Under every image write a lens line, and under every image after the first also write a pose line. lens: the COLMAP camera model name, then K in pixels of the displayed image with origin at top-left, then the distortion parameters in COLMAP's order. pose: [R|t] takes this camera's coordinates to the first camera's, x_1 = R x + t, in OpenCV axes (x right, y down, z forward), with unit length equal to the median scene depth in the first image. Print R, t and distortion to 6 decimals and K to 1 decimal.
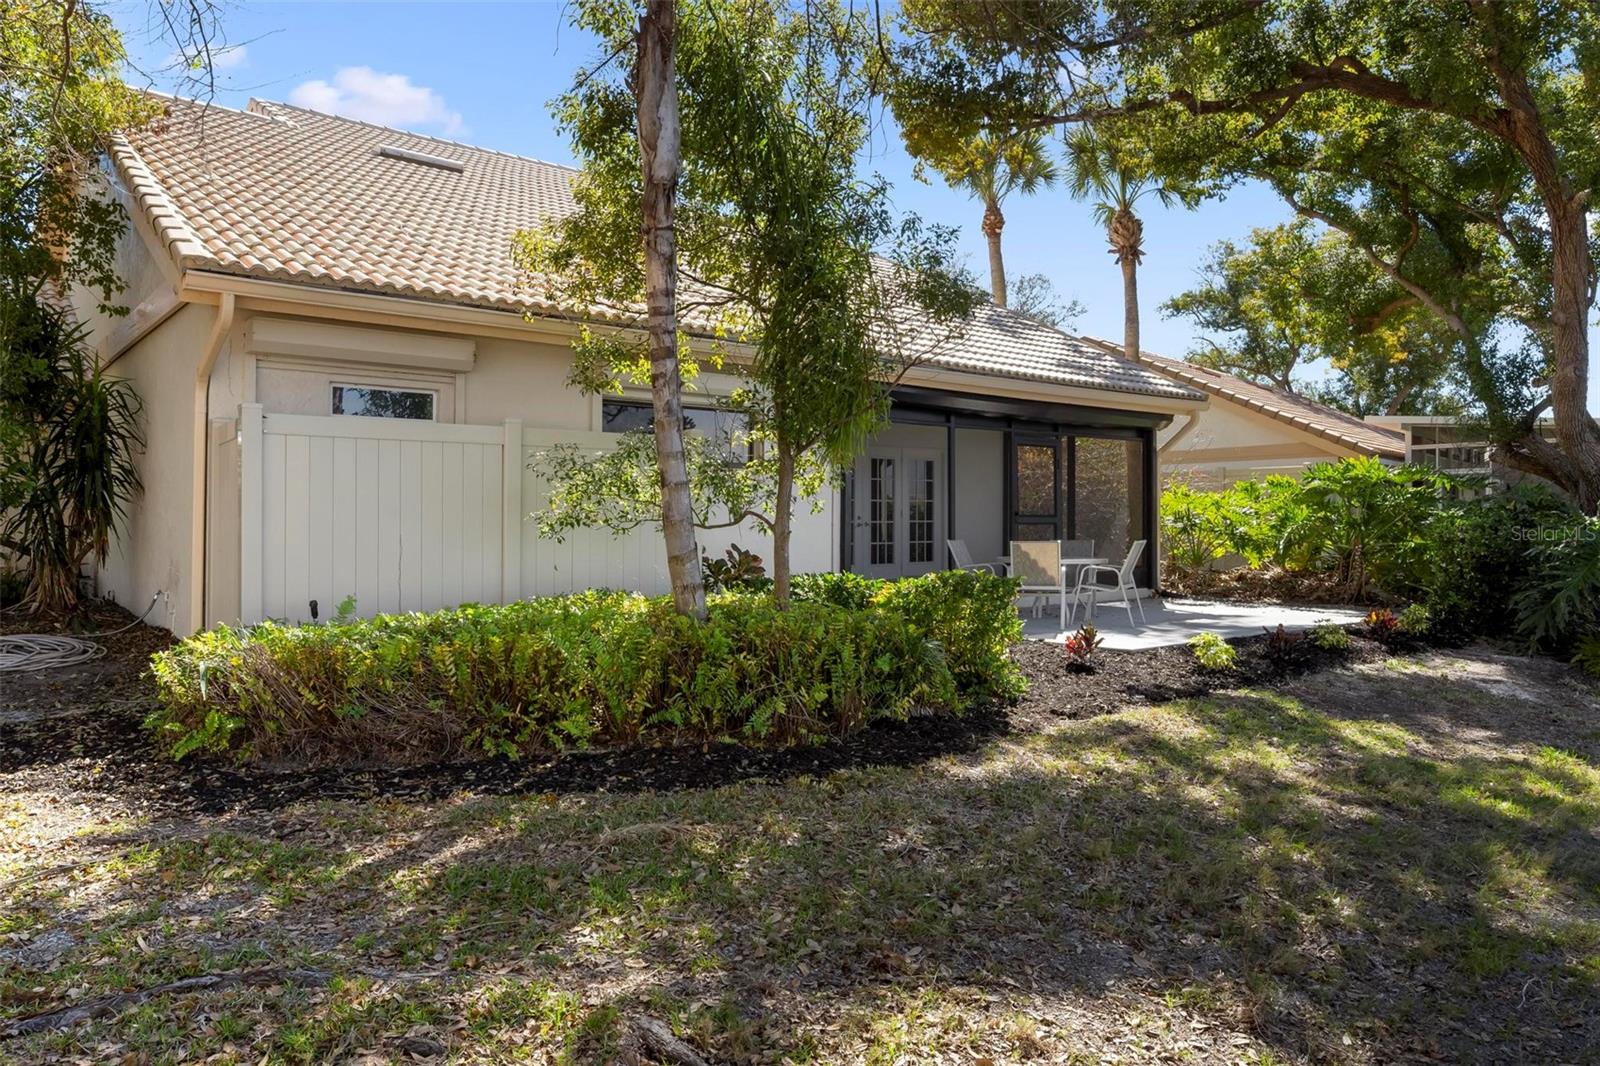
lens RADIAL K [[1082.9, 0, 800.2], [0, 1082.9, 518.5], [0, 0, 1]] dist [0.012793, -0.000096]
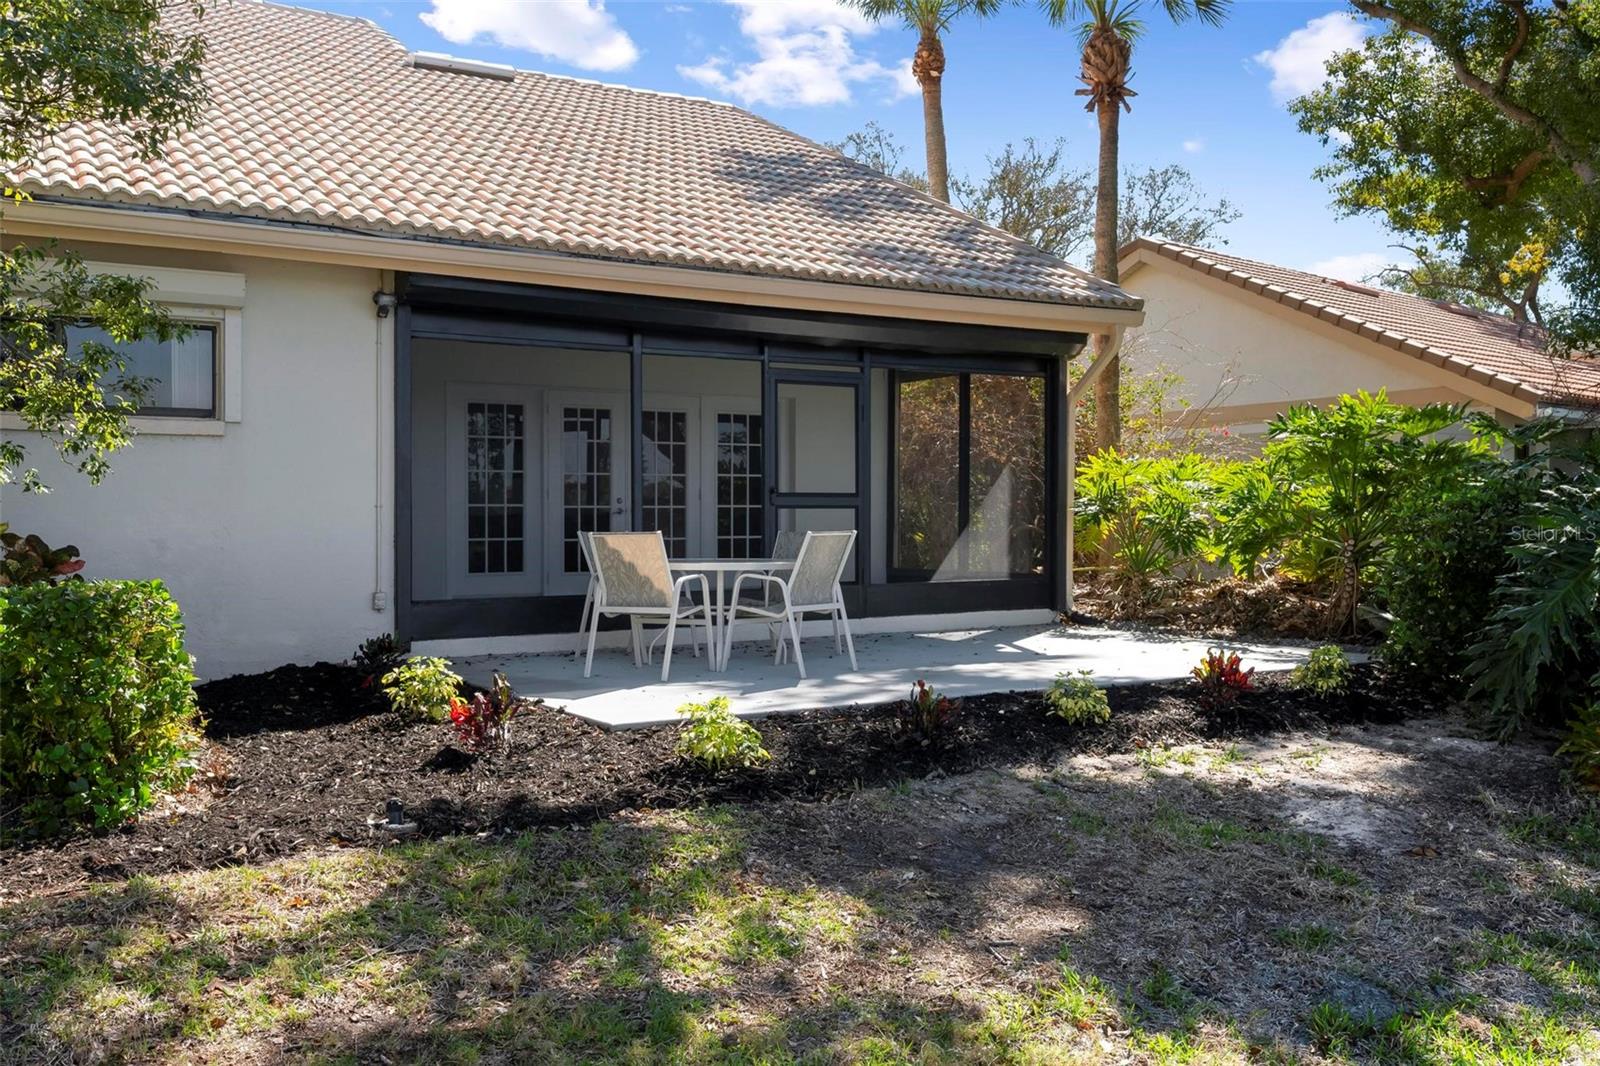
lens RADIAL K [[1362.8, 0, 799.1], [0, 1362.8, 546.3], [0, 0, 1]] dist [0.005866, -0.009837]
pose [[0.988360, -0.000070, -0.152132, 0.246088], [0.003487, 0.999748, 0.022188, 0.007548], [0.152092, -0.022460, 0.988111, 0.160939]]
